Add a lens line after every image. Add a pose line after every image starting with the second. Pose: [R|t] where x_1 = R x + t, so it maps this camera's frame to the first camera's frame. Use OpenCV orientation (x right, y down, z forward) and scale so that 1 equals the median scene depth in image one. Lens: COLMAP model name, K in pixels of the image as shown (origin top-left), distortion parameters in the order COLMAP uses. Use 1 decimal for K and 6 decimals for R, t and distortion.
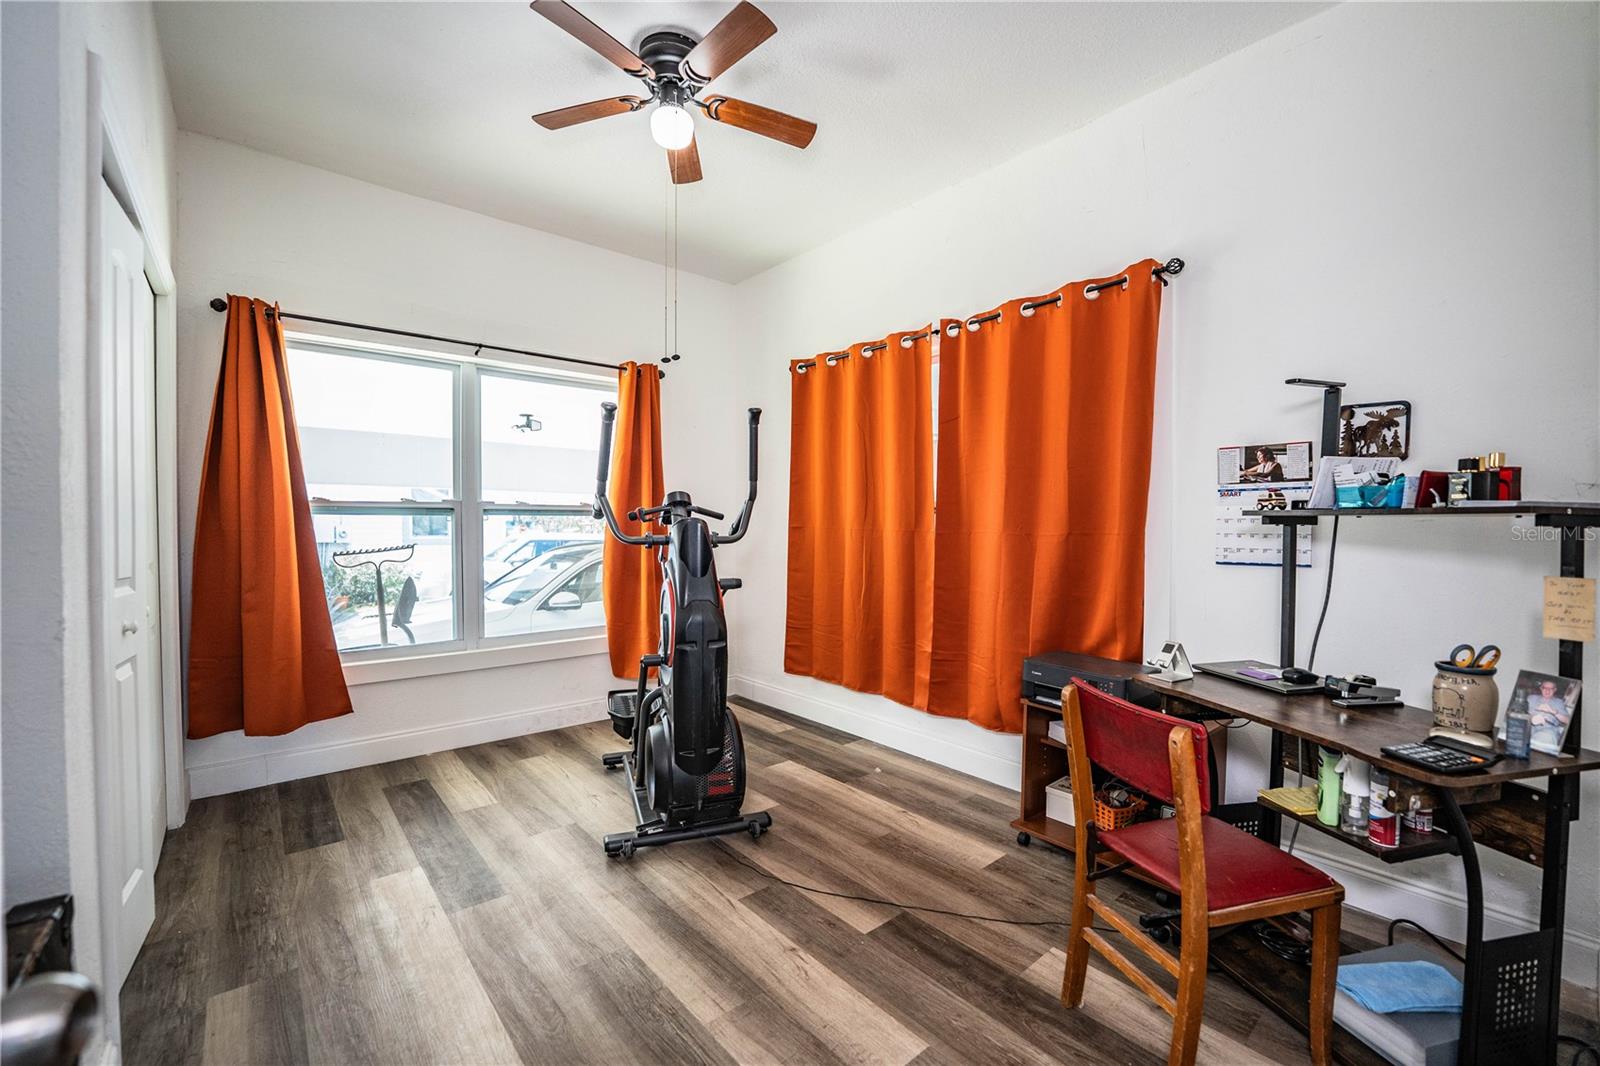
lens RADIAL K [[654.2, 0, 799.5], [0, 654.2, 532.0], [0, 0, 1]] dist [-0.028113, 0.004267]
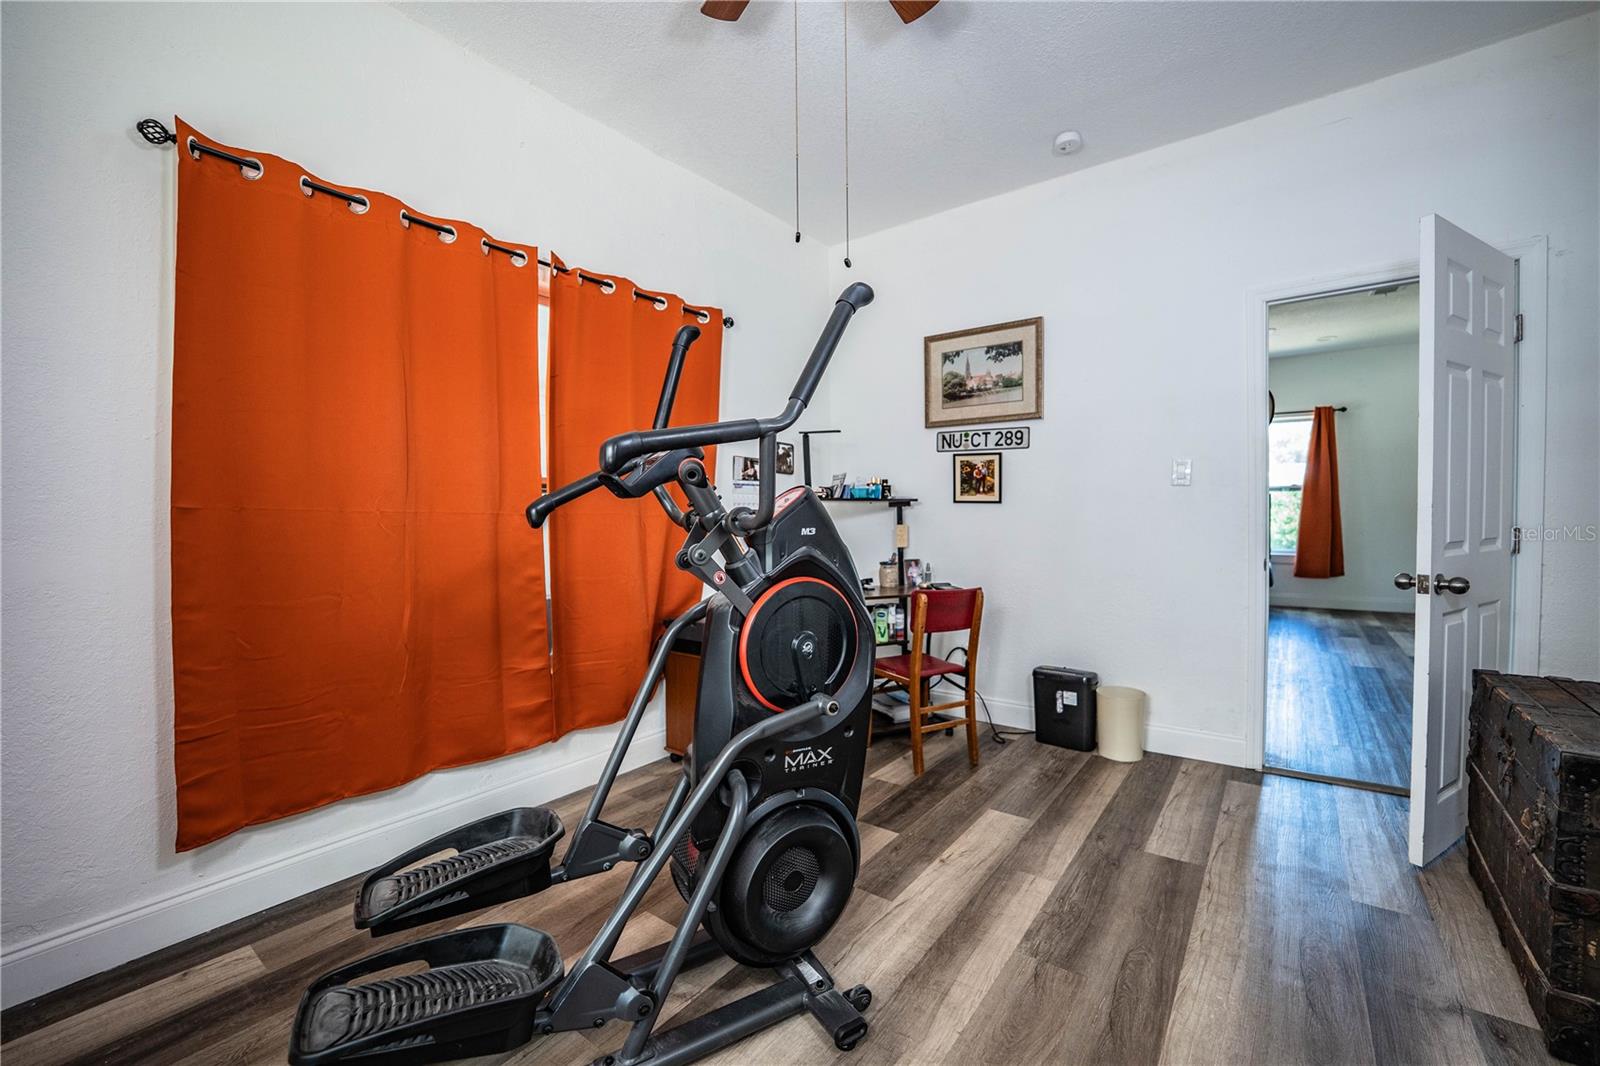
lens RADIAL K [[654.2, 0, 798.0], [0, 654.2, 535.3], [0, 0, 1]] dist [-0.028113, 0.004267]
pose [[-0.215733, -0.029152, 0.976017, -0.973837], [0.019012, 0.999239, 0.034048, 0.006364], [-0.976267, 0.025901, -0.215015, 1.336246]]
